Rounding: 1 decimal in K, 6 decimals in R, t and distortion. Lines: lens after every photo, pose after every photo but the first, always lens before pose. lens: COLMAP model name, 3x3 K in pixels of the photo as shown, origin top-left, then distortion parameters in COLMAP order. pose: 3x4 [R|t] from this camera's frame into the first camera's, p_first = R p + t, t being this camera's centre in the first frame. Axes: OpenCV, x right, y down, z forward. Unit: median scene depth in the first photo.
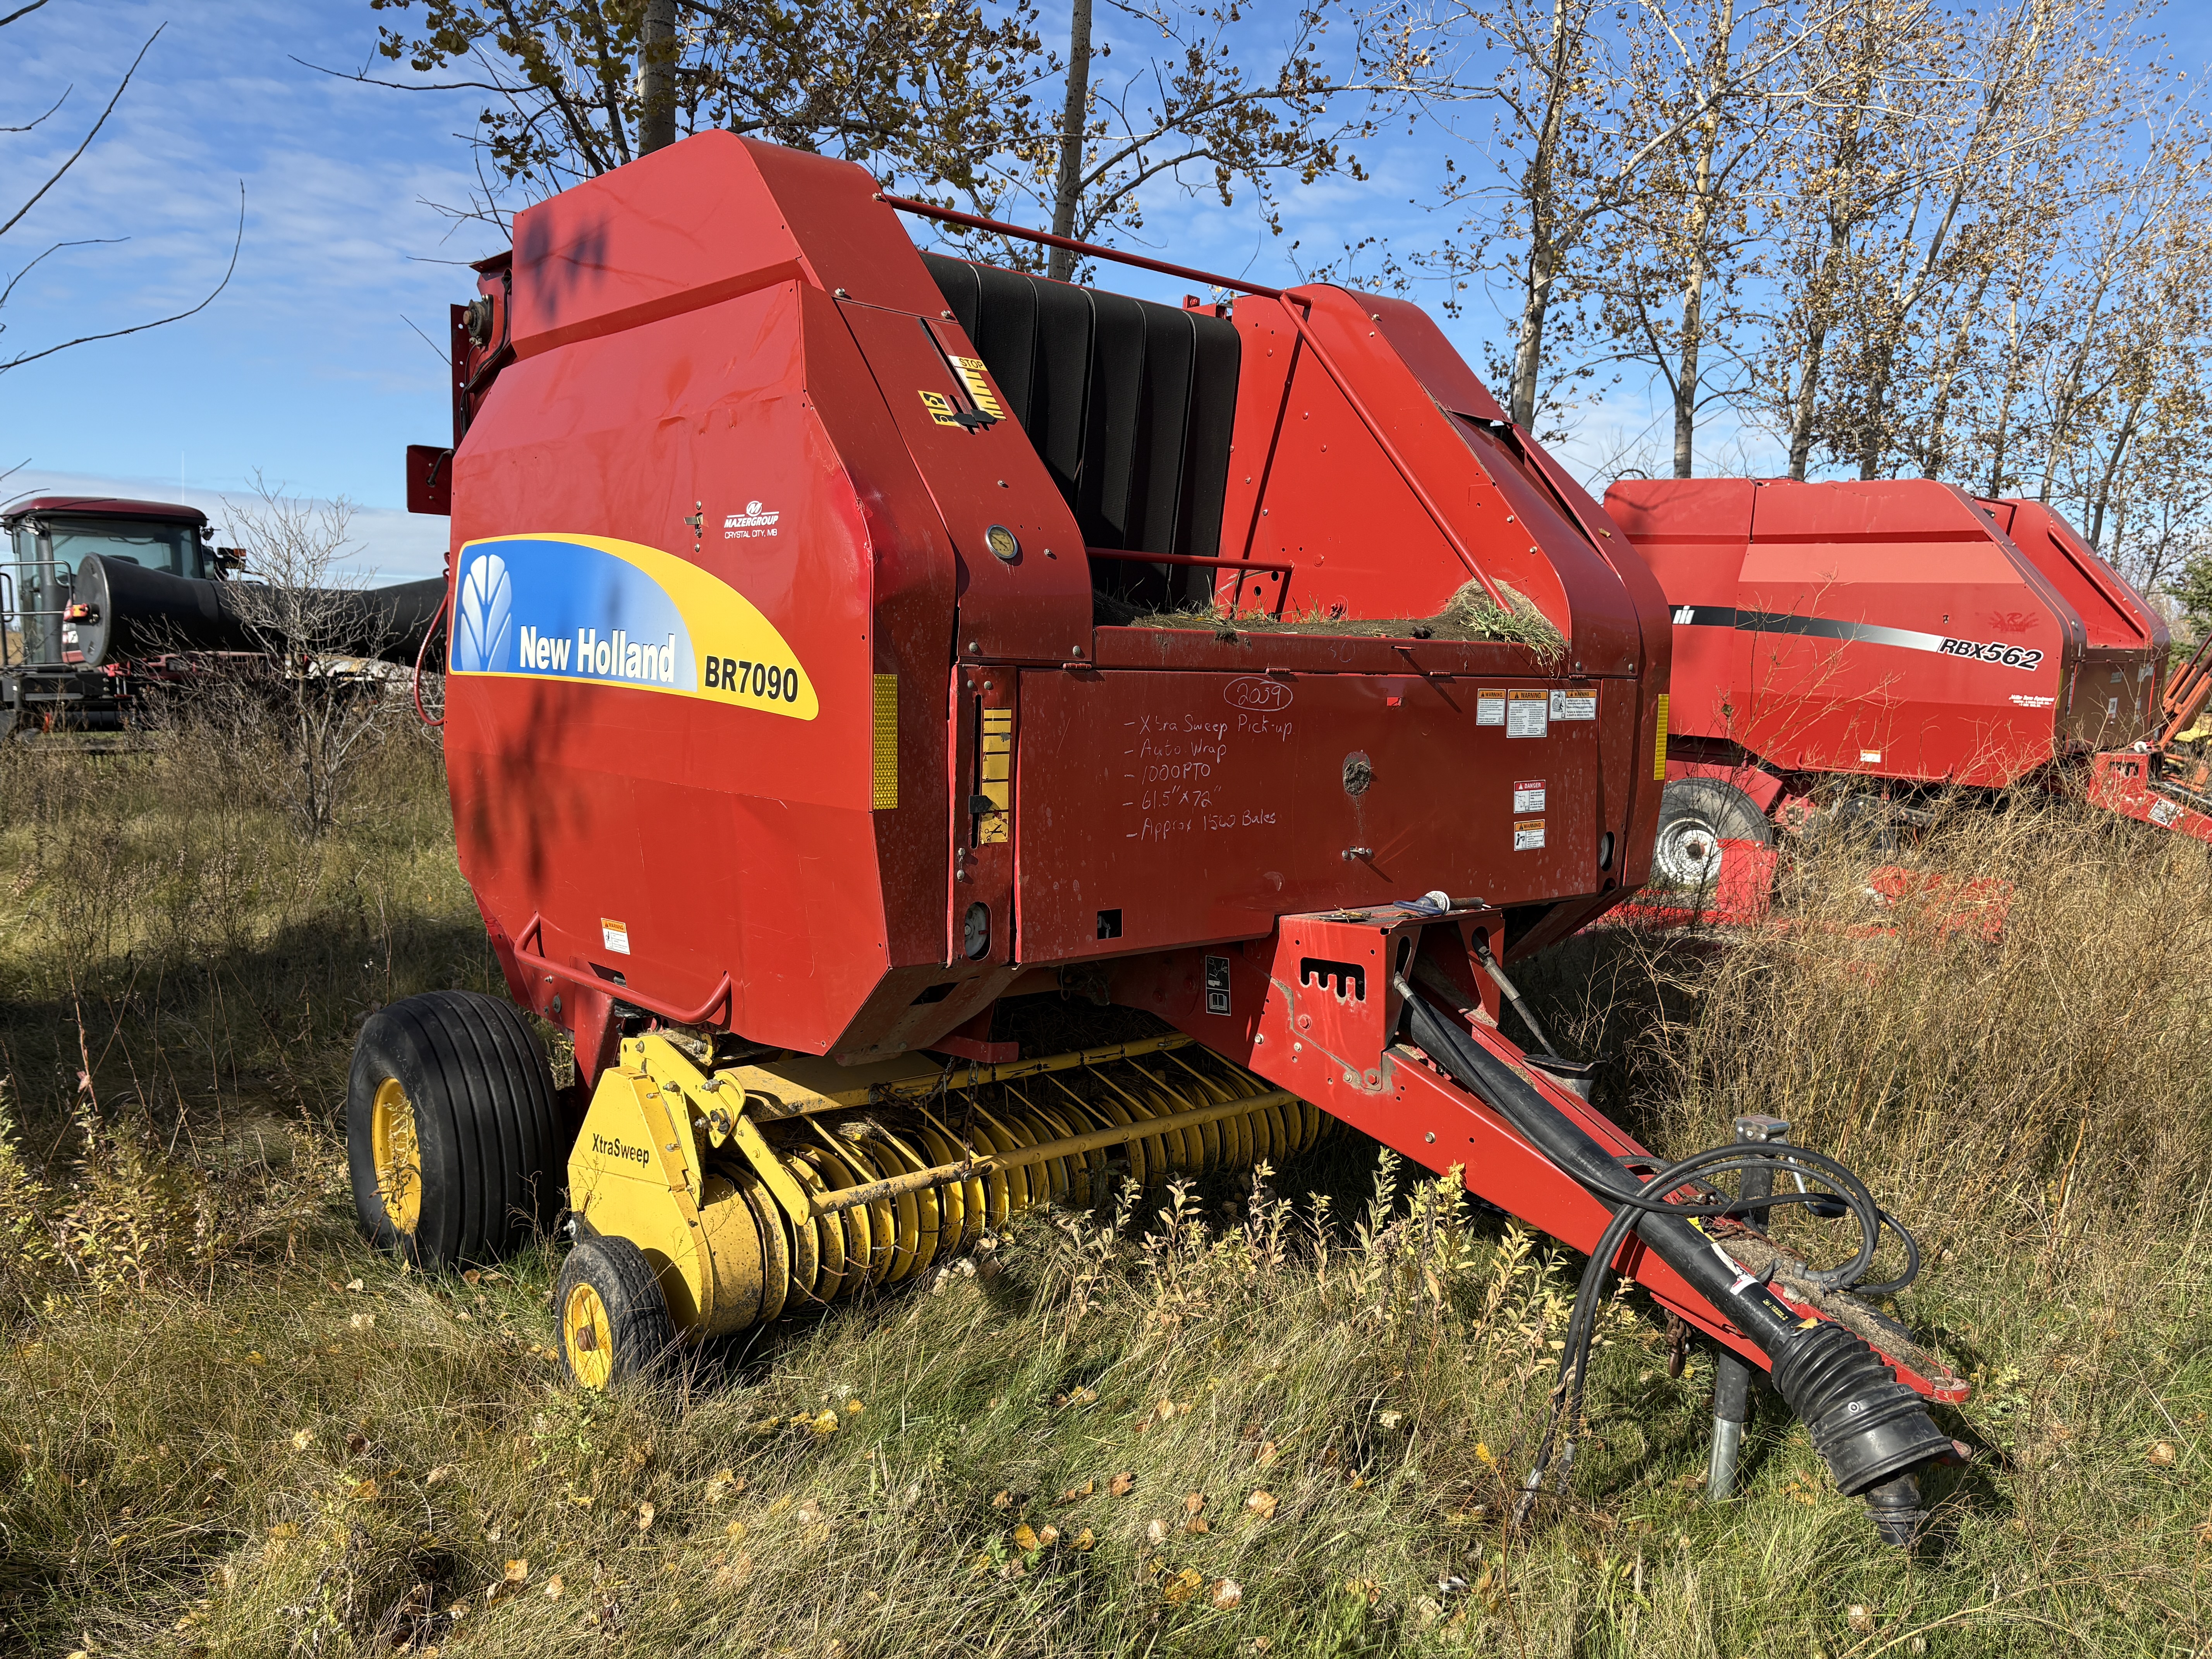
lens RADIAL K [[1678.5, 0, 1093.7], [0, 1678.5, 828.8], [0, 0, 1]] dist [0.028396, 0.000631]
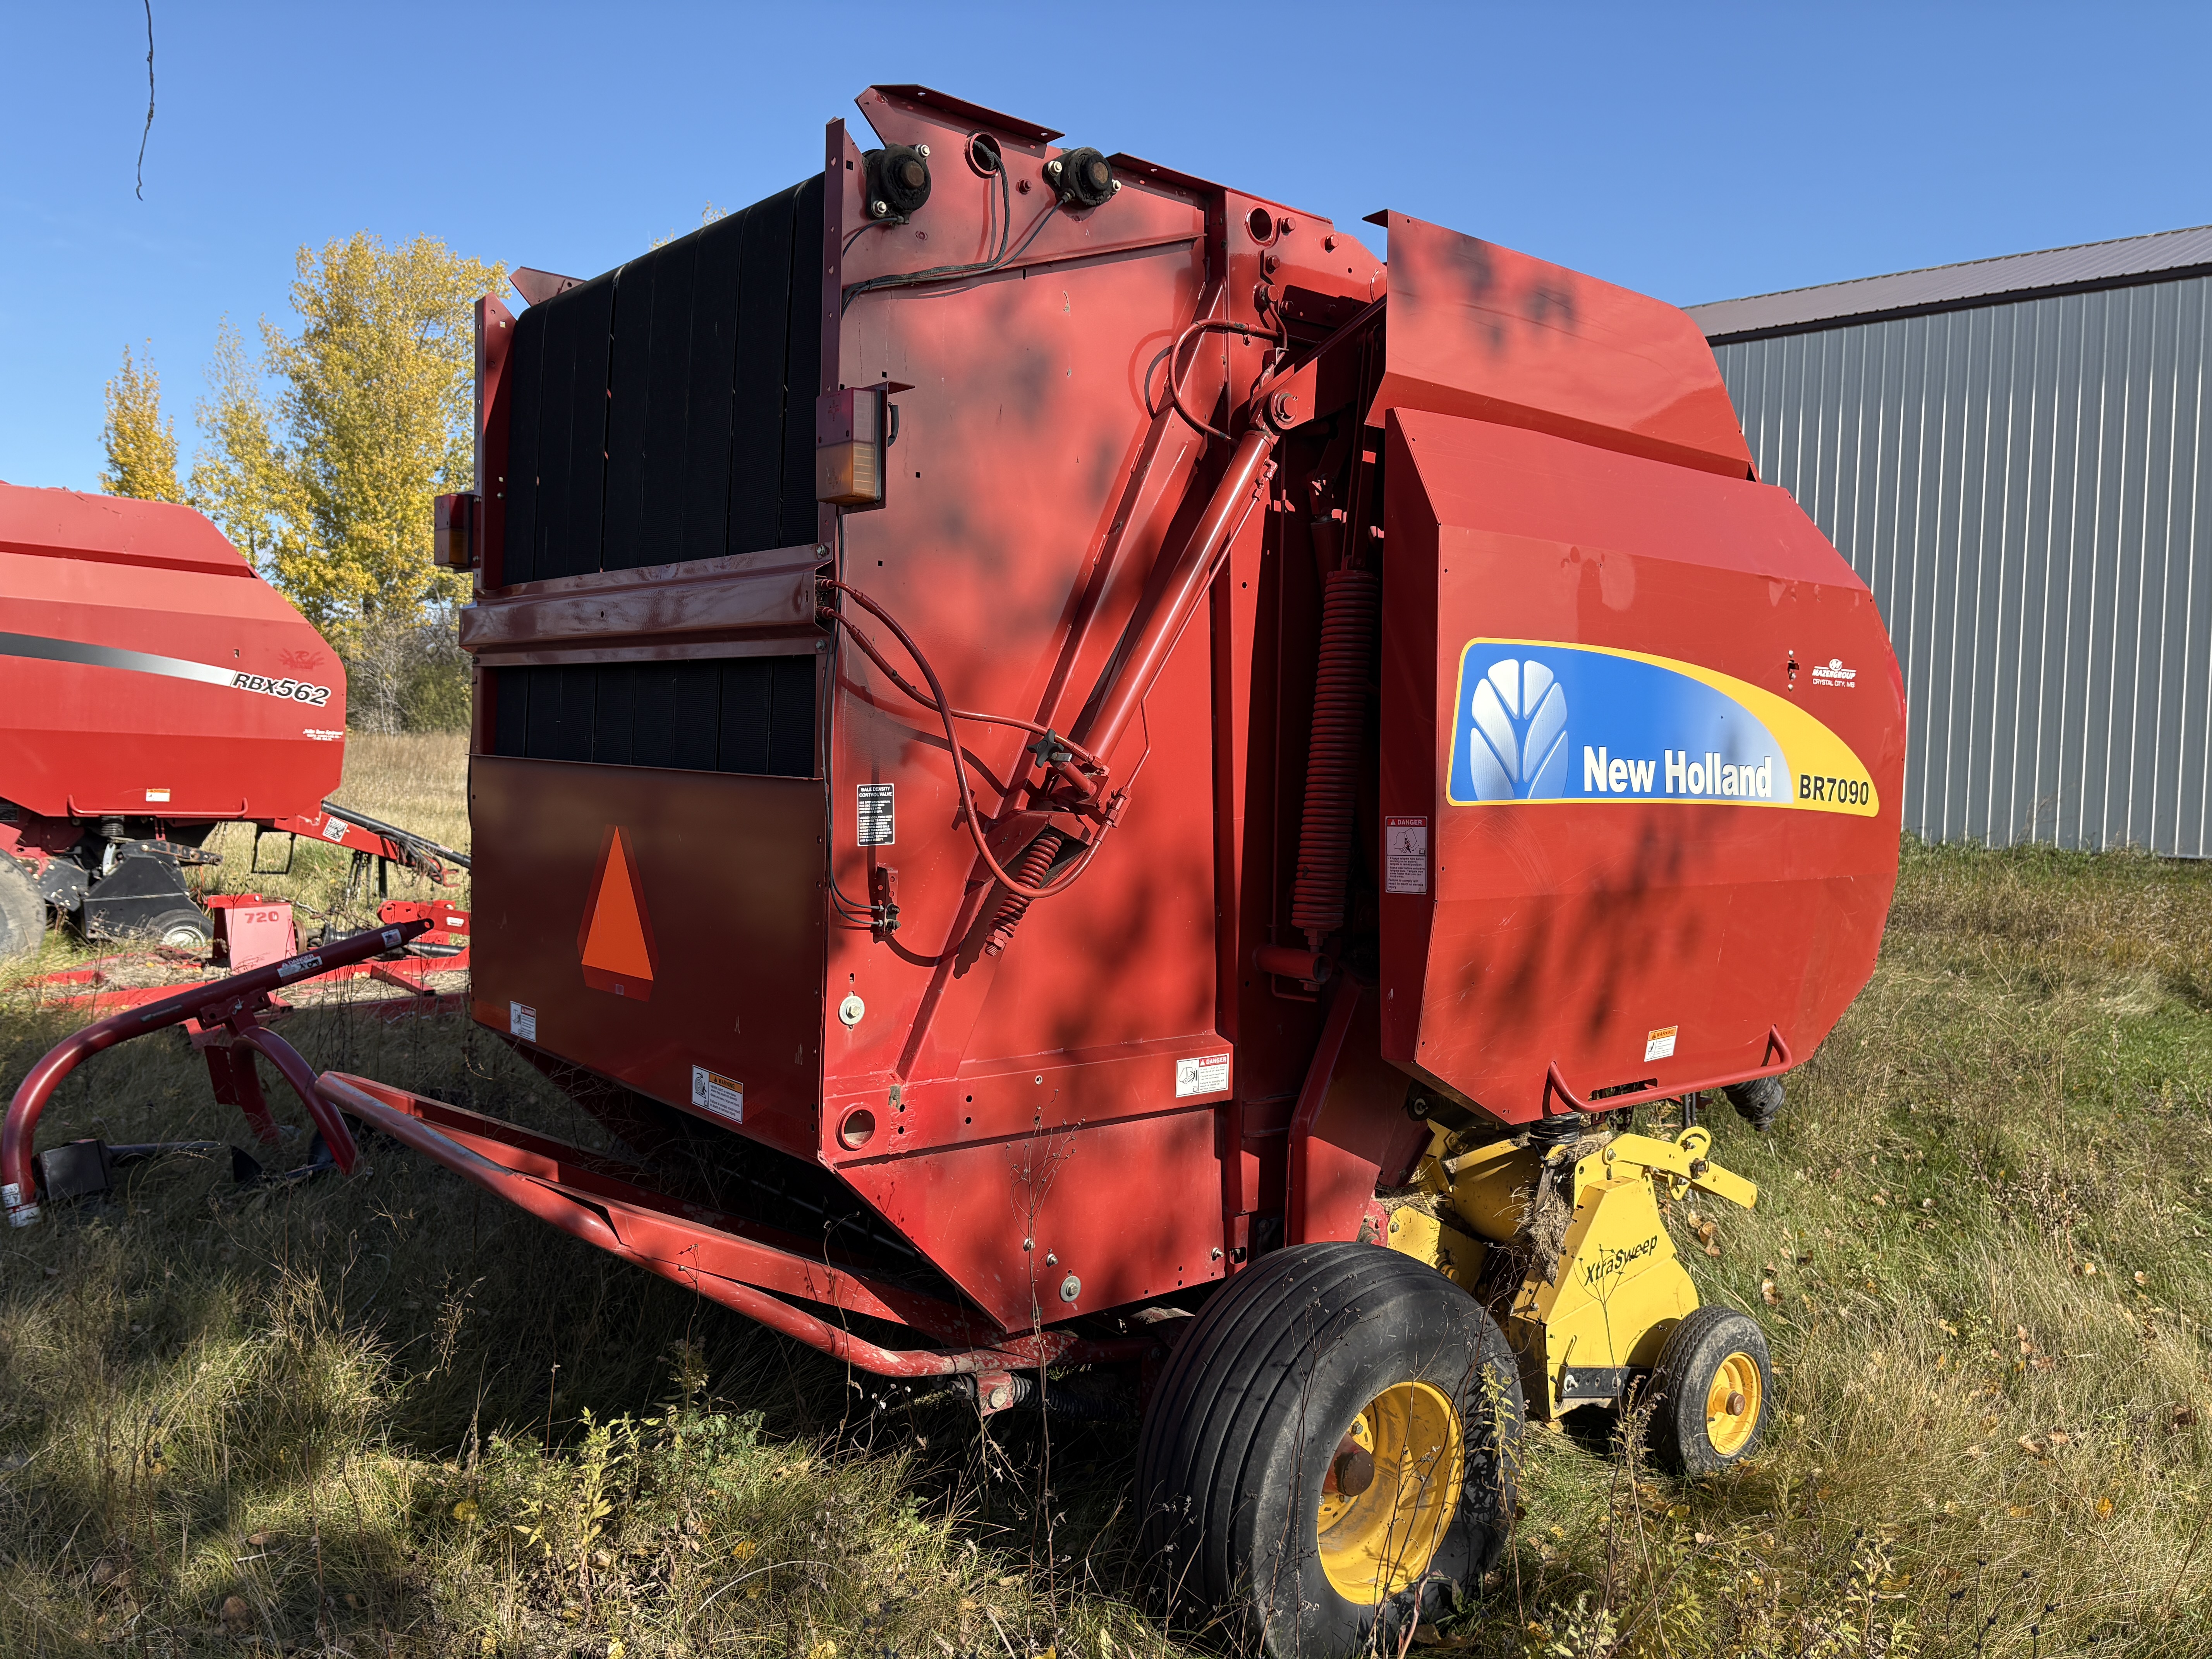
lens RADIAL K [[1678.5, 0, 1093.7], [0, 1678.5, 828.8], [0, 0, 1]] dist [0.028396, 0.000631]
pose [[0.026511, -0.082364, 0.996250, -1.402377], [0.073411, 0.994069, 0.080230, -0.188377], [-0.996949, 0.071009, 0.032400, 1.385523]]
